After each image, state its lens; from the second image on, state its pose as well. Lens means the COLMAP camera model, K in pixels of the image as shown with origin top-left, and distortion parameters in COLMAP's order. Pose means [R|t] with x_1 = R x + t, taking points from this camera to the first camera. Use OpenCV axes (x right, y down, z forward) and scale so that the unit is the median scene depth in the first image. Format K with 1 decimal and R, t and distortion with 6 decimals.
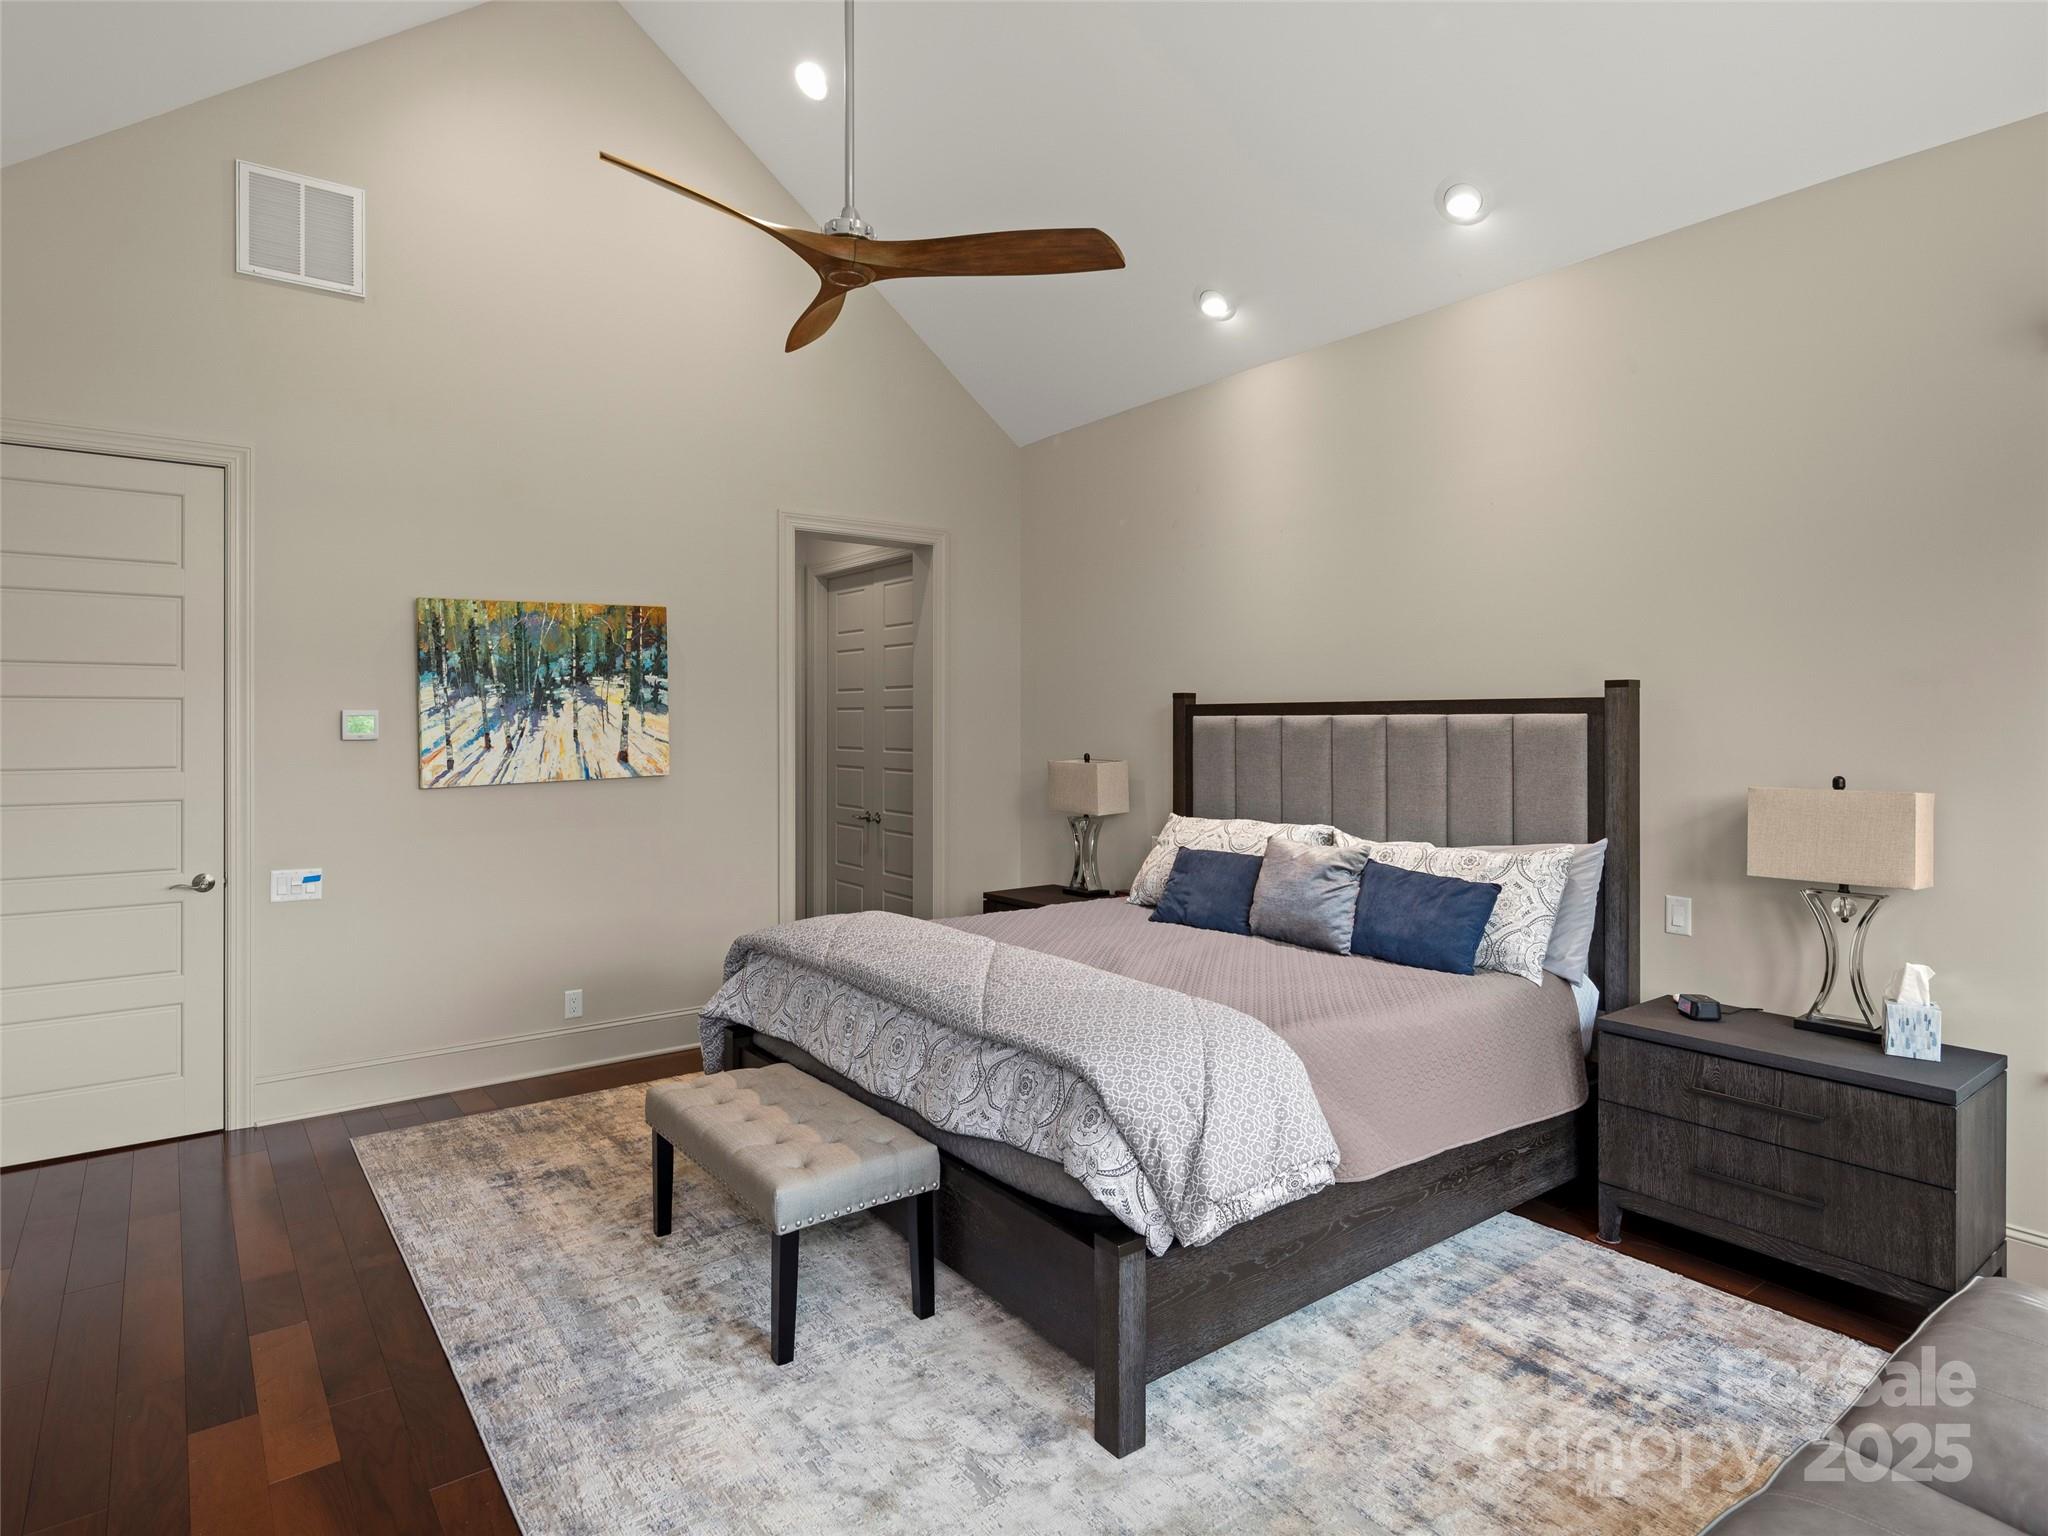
lens RADIAL K [[1129.5, 0, 1023.5], [0, 1129.5, 708.5], [0, 0, 1]] dist [0.001444, -0.001648]
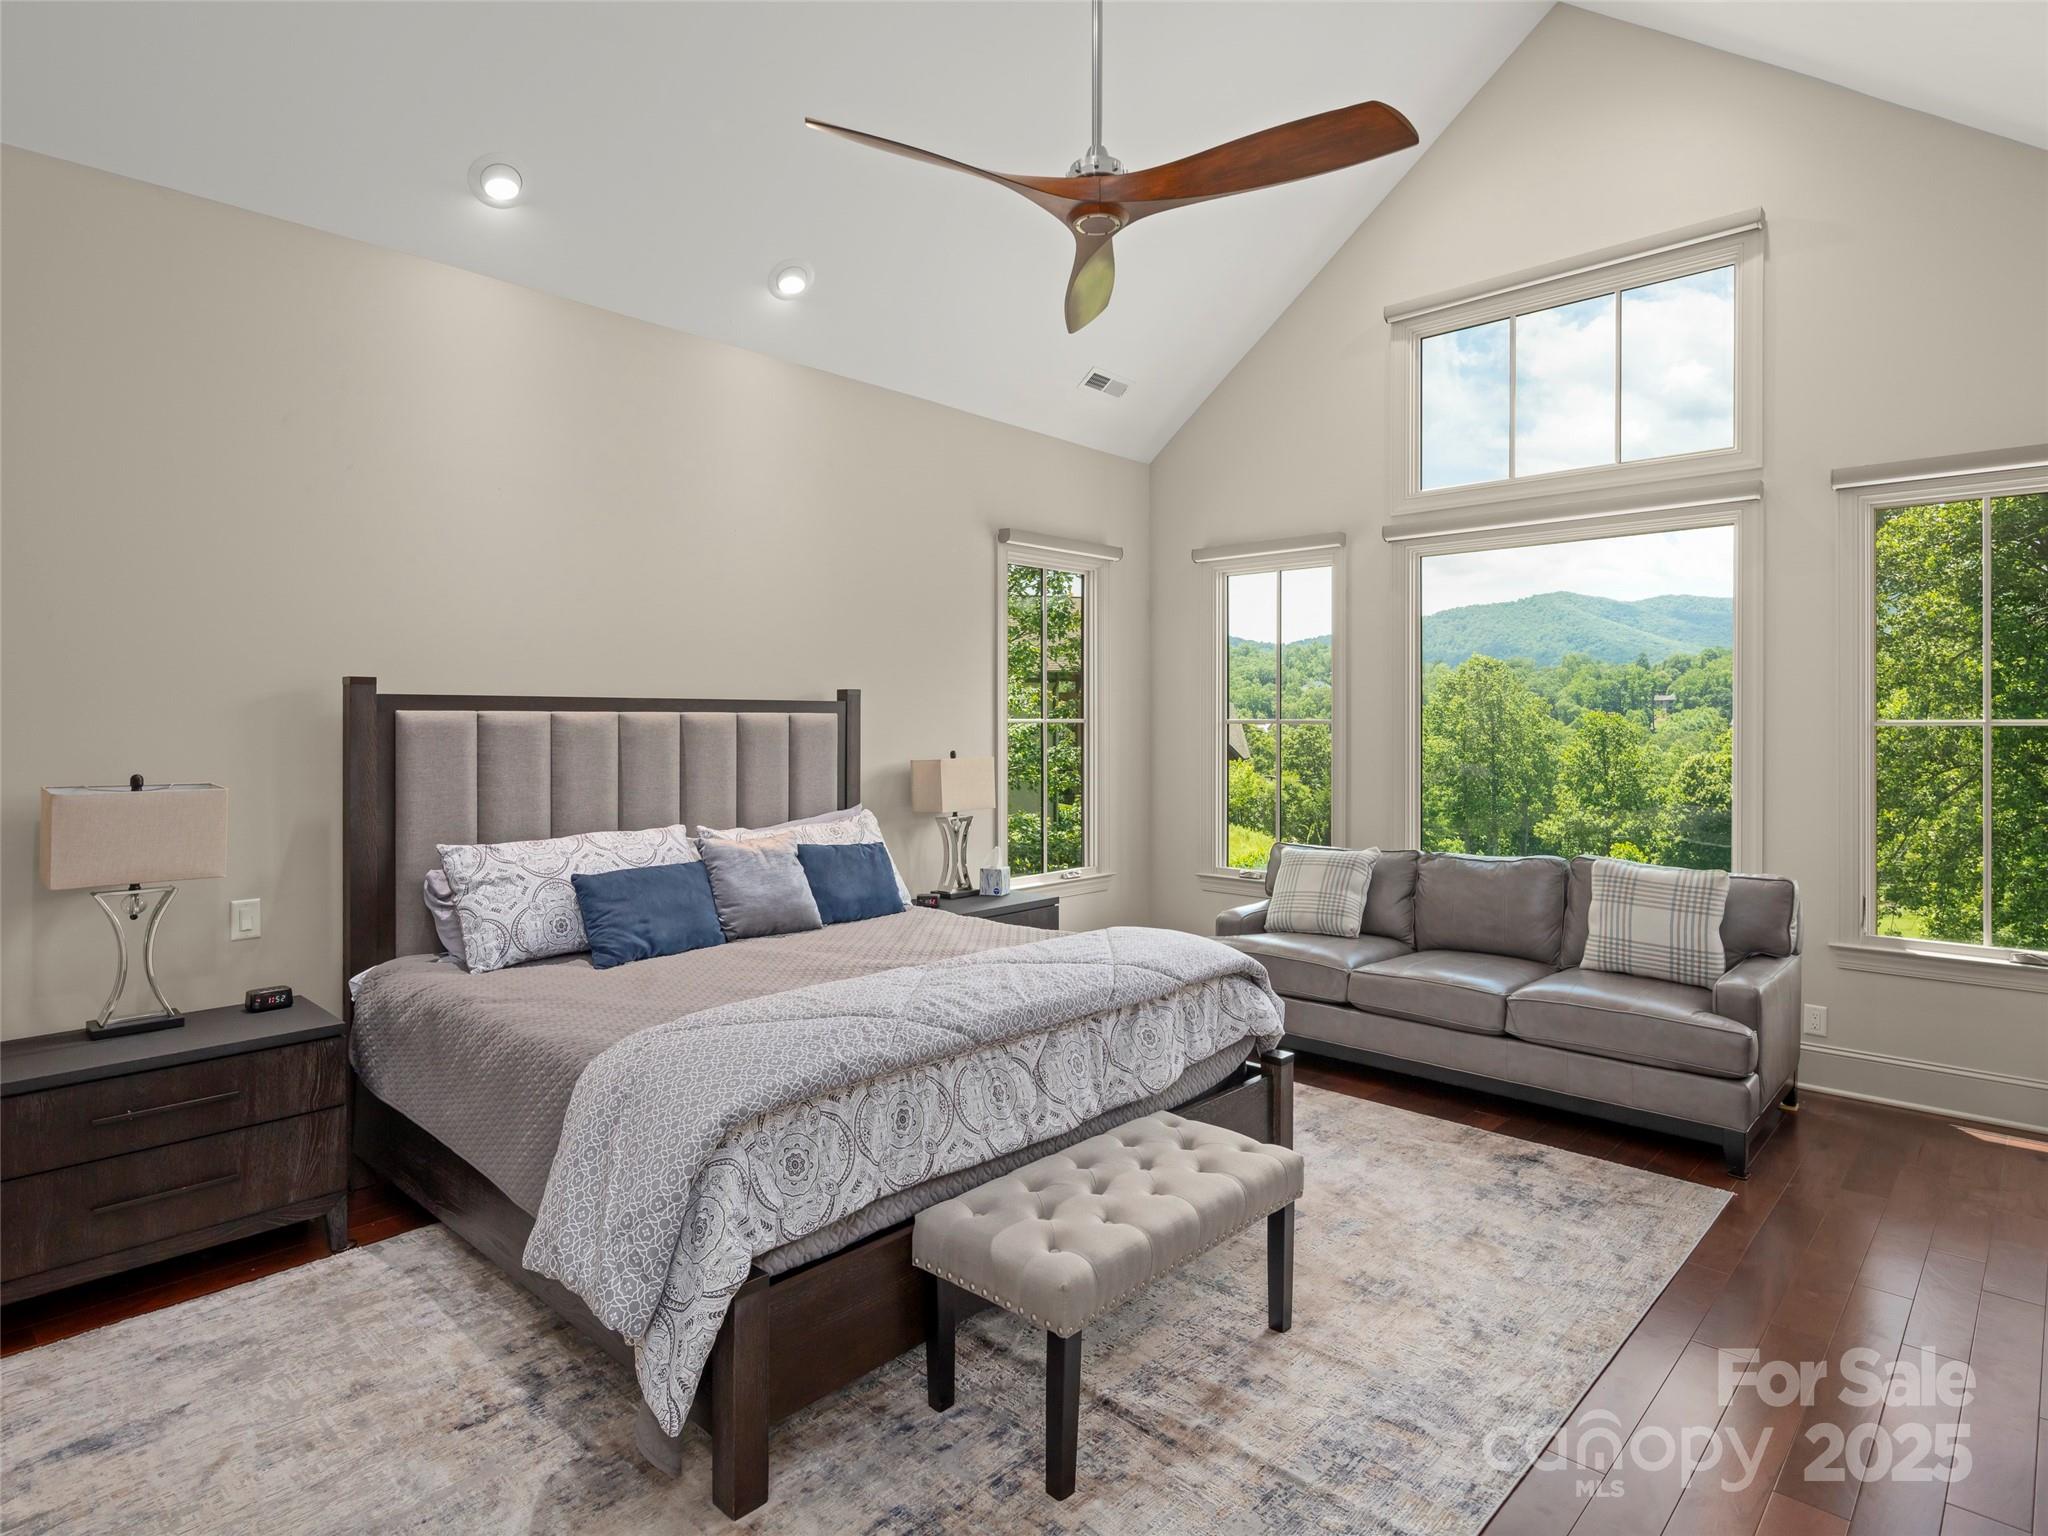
lens RADIAL K [[1092.0, 0, 1020.3], [0, 1092.0, 755.8], [0, 0, 1]] dist [0.004147, 0.000474]
pose [[-0.167608, -0.030563, 0.985380, -0.769324], [-0.012359, 0.999506, 0.028899, 0.013579], [-0.985776, -0.007334, -0.167903, 0.935135]]
